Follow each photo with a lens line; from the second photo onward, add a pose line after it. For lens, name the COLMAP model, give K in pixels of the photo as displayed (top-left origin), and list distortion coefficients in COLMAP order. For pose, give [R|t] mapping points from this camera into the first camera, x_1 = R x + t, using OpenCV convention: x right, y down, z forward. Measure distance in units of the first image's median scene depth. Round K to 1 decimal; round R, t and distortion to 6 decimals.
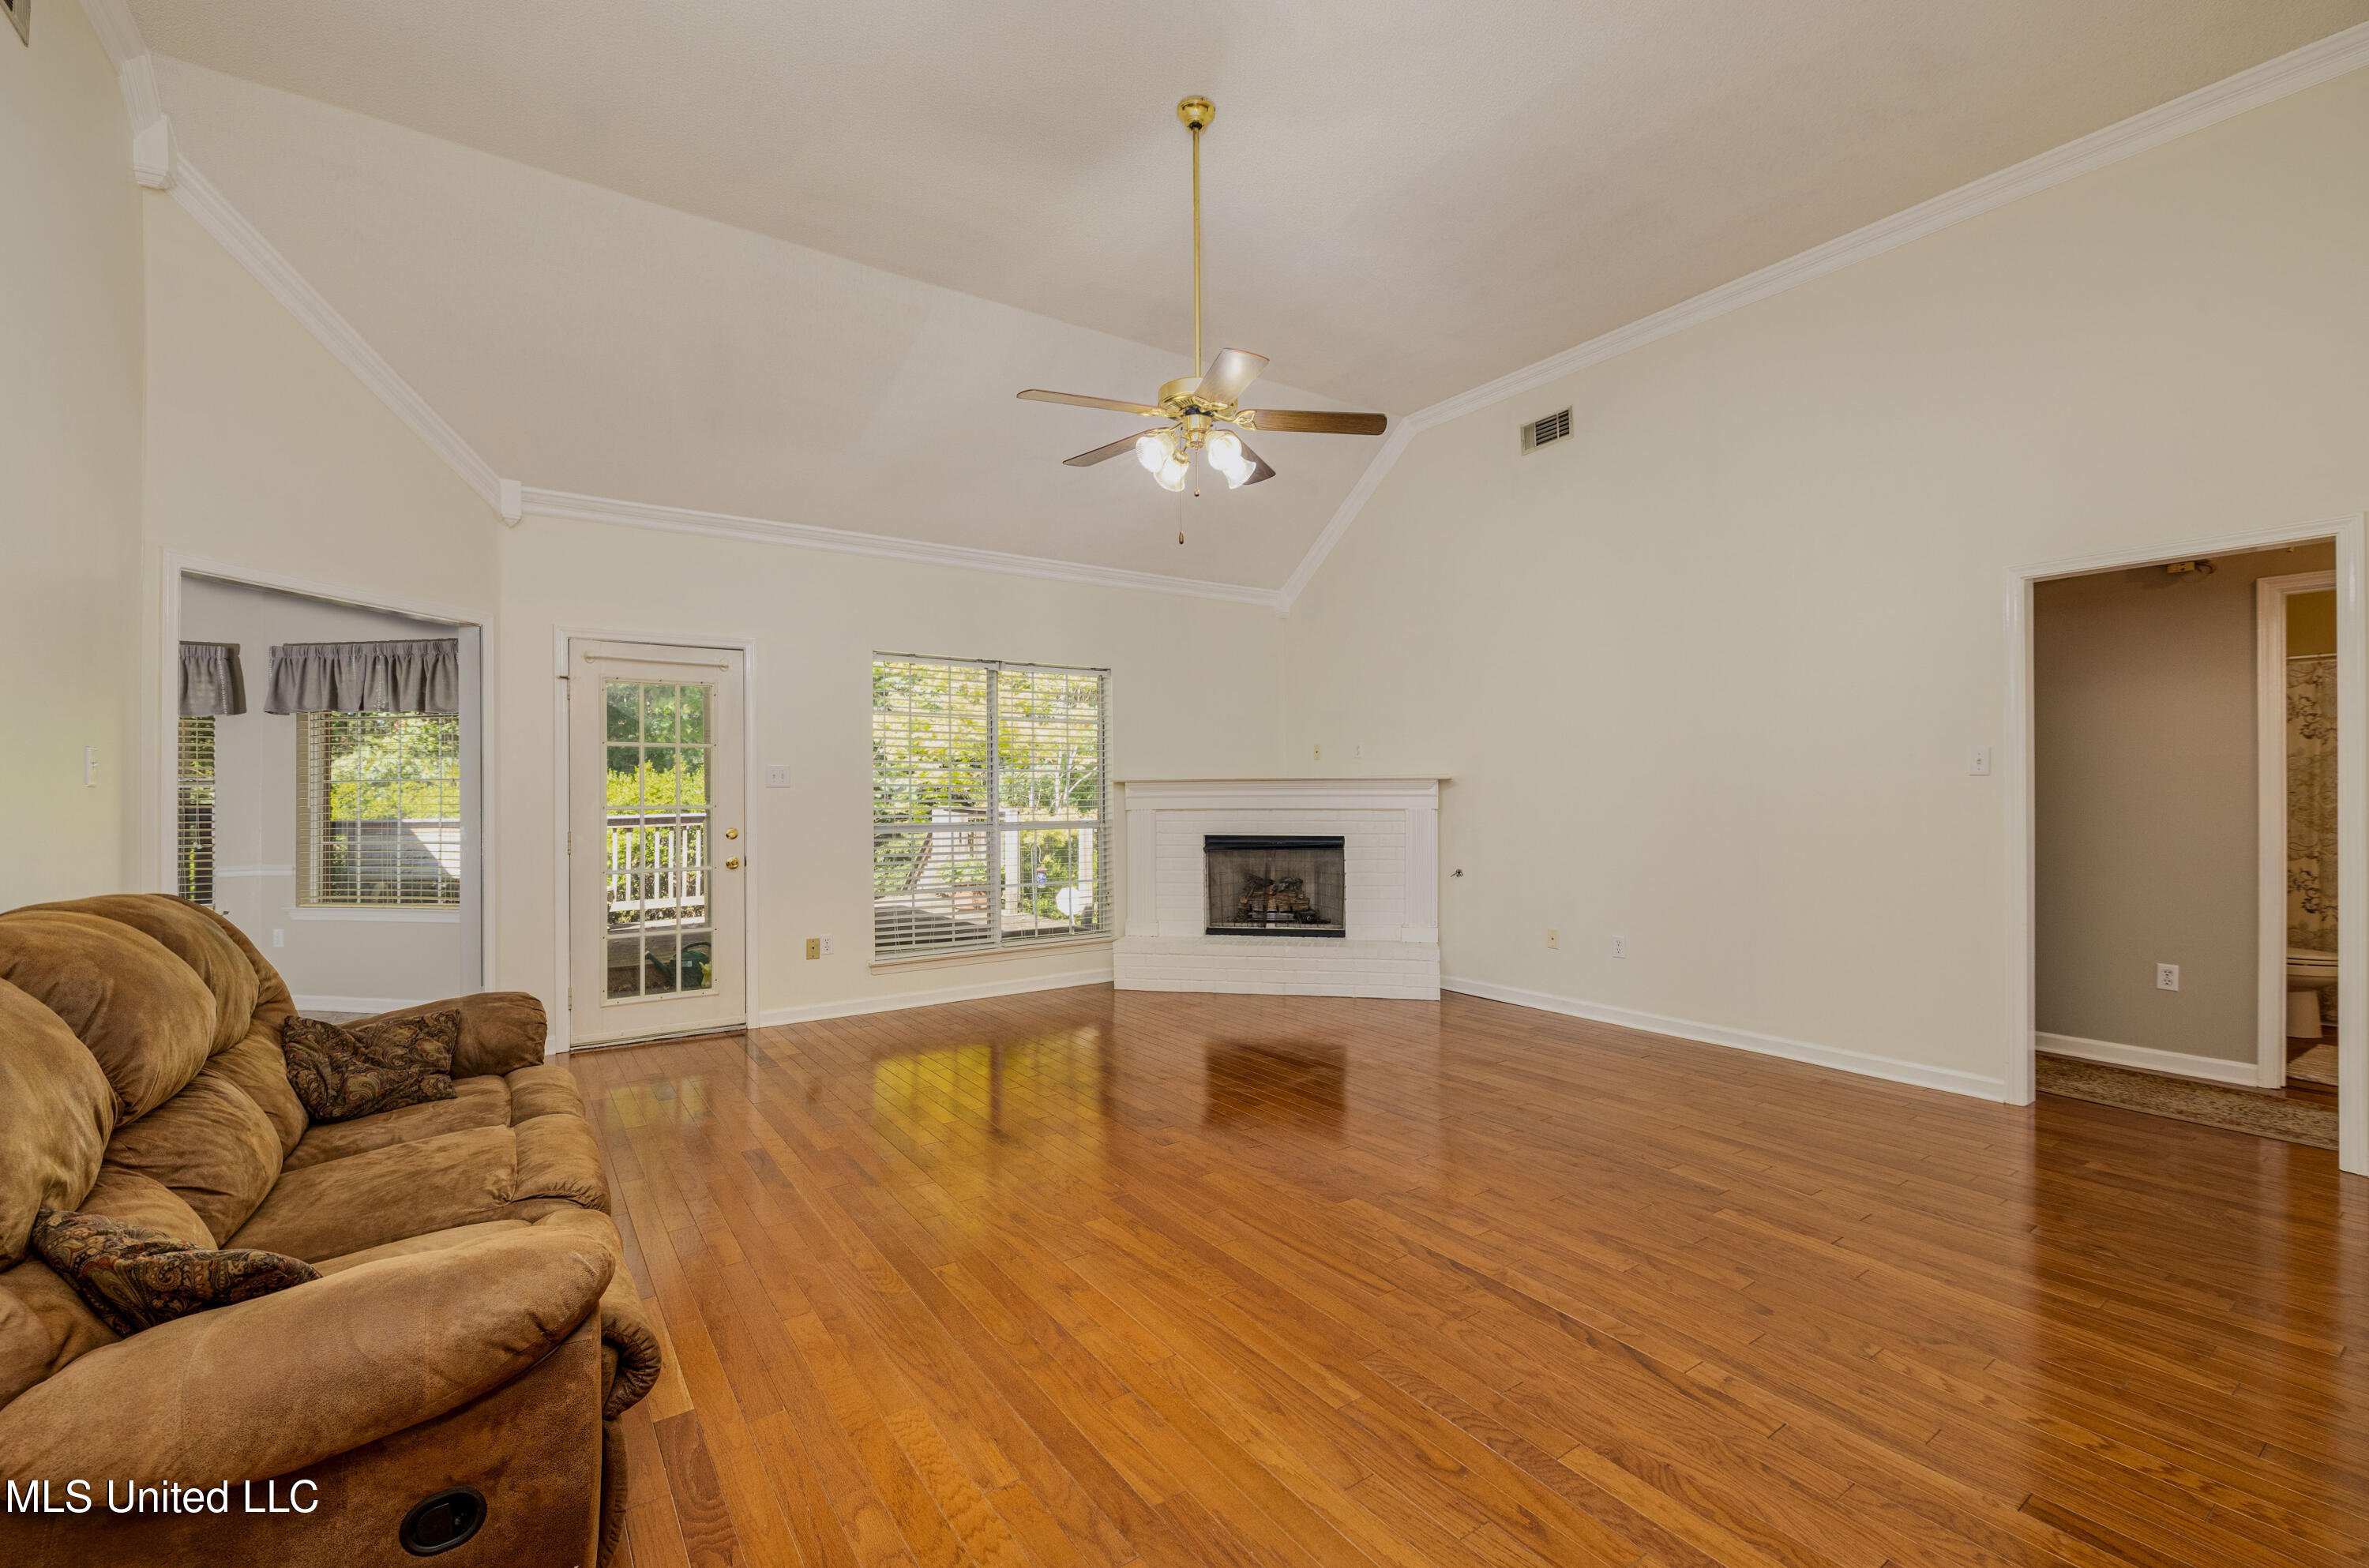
lens RADIAL K [[978.2, 0, 1174.3], [0, 978.2, 787.1], [0, 0, 1]] dist [-0.001815, -0.000083]
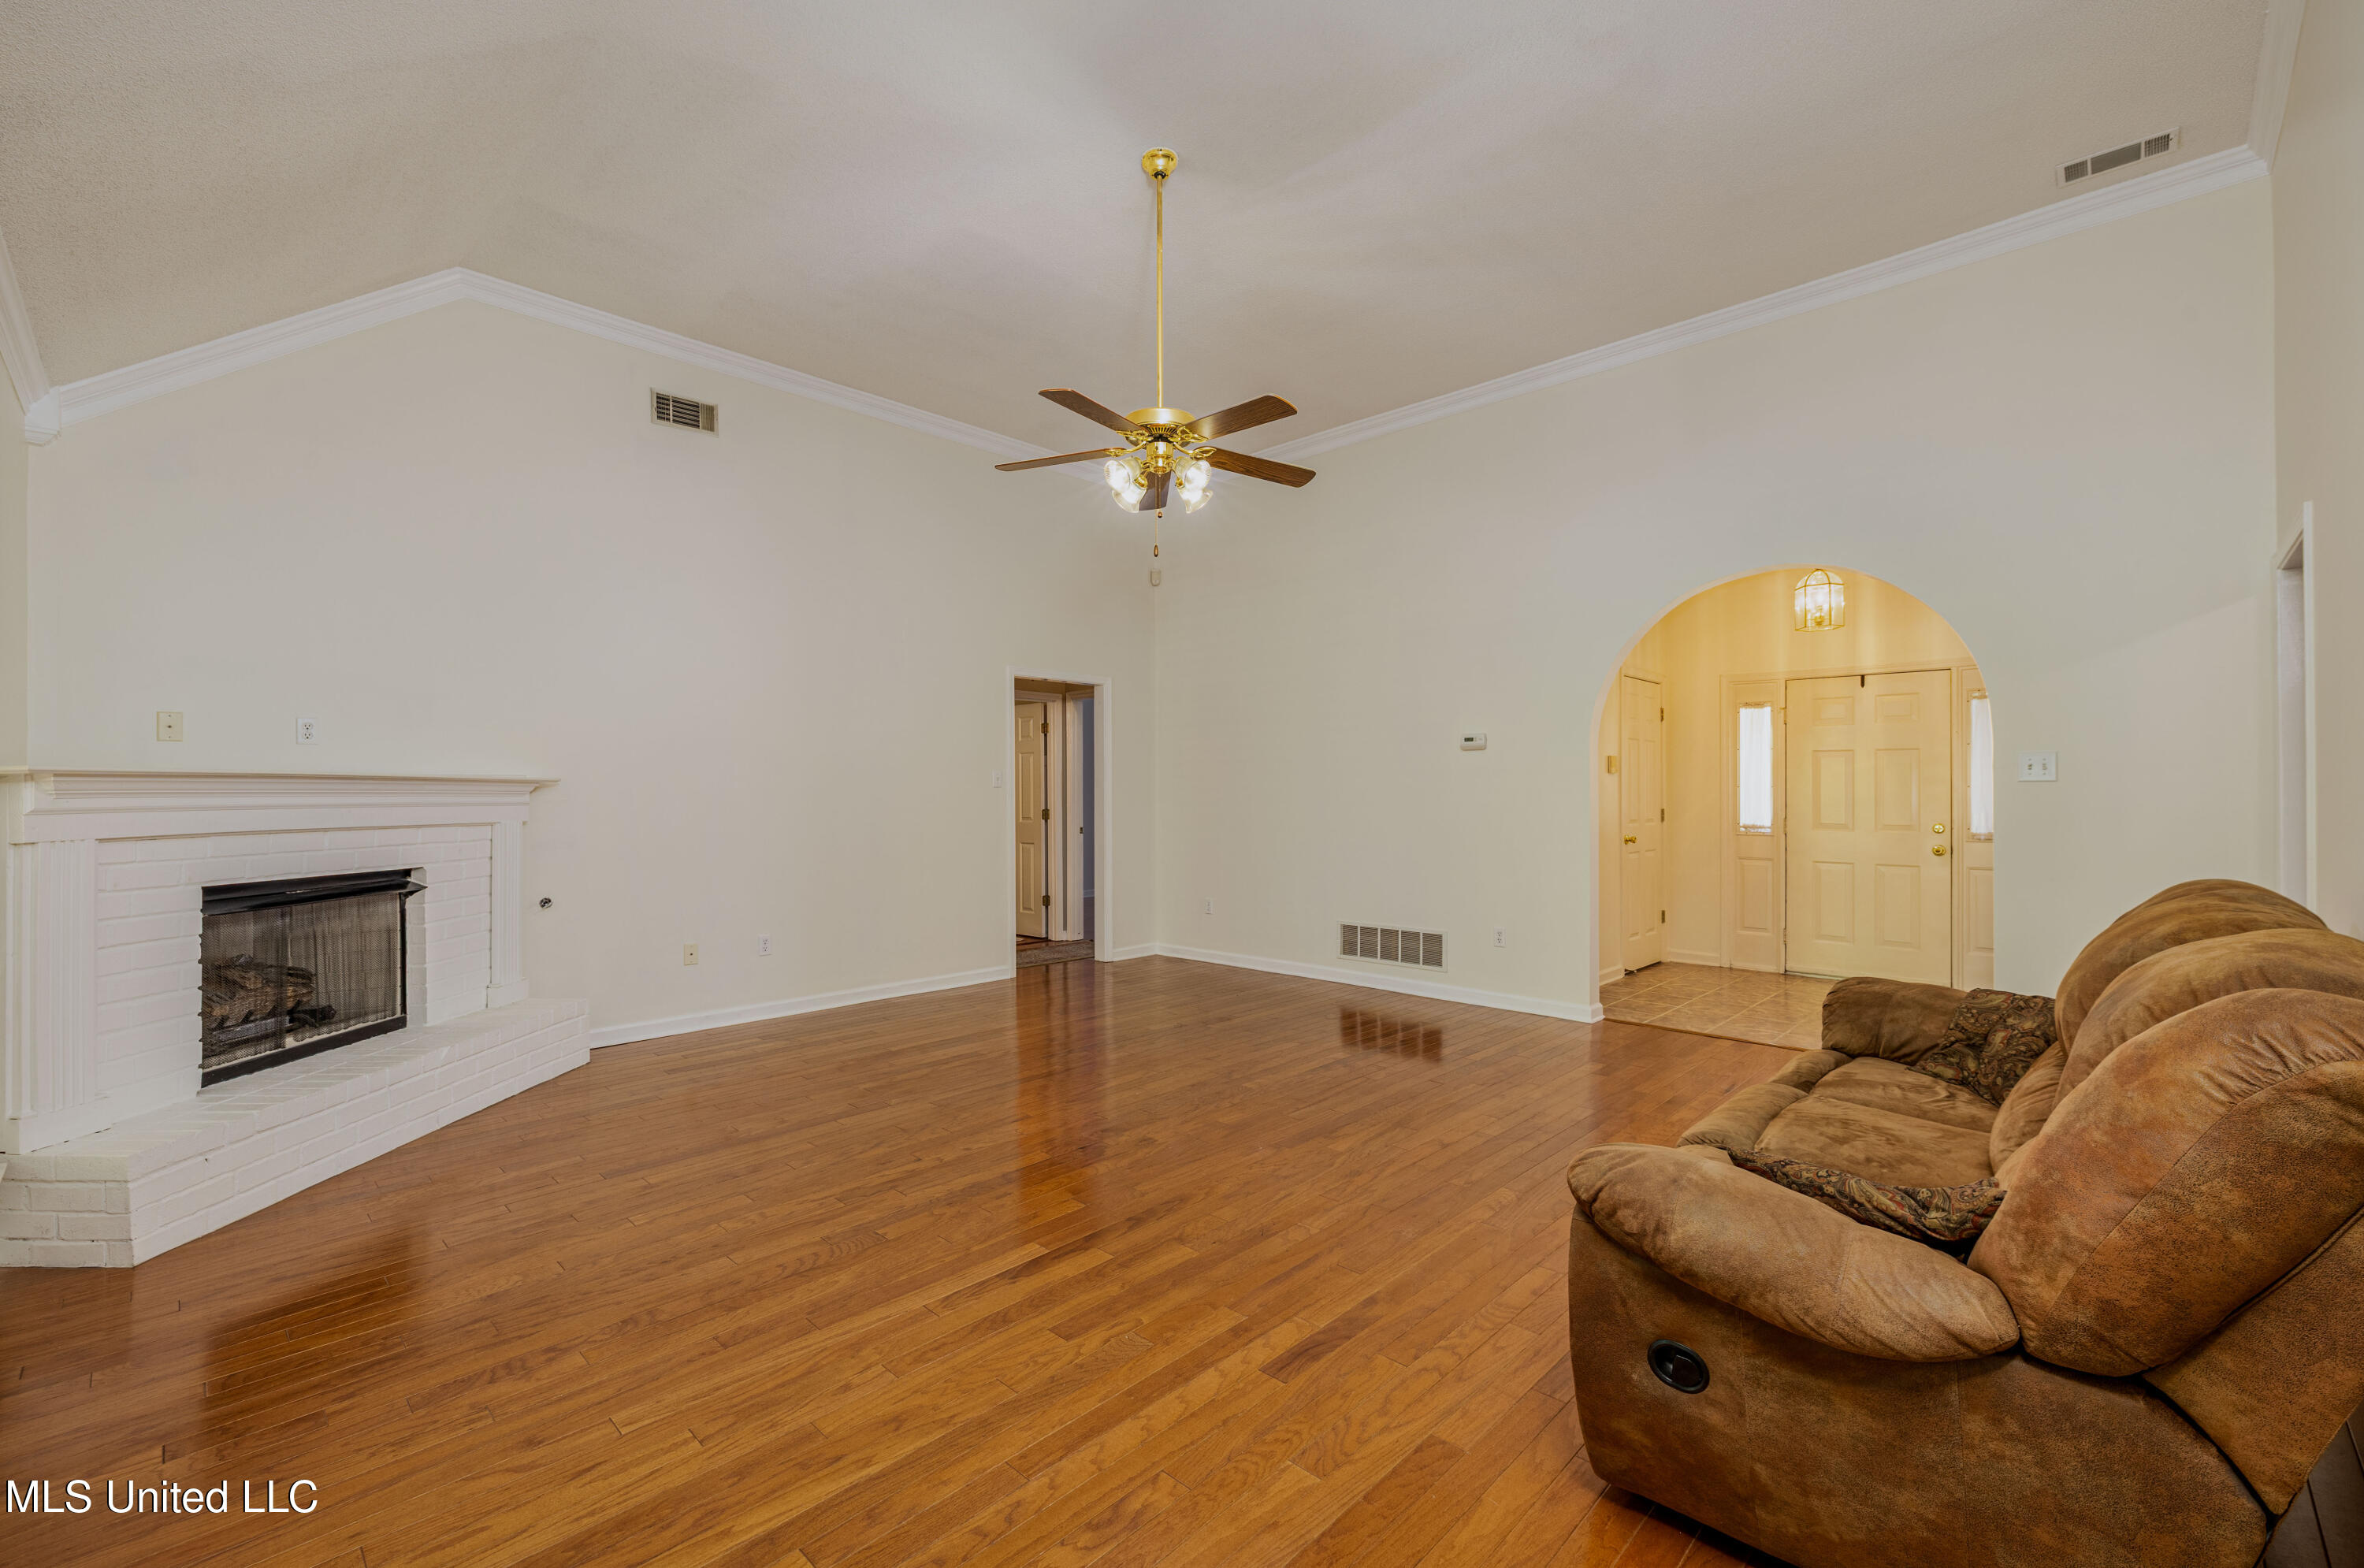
lens RADIAL K [[976.1, 0, 1171.8], [0, 976.1, 787.1], [0, 0, 1]] dist [-0.001815, -0.000083]
pose [[-0.177305, 0.011436, 0.984089, -0.717665], [-0.001050, 0.999930, -0.011810, 0.005254], [-0.984155, -0.003128, -0.177281, 0.817349]]
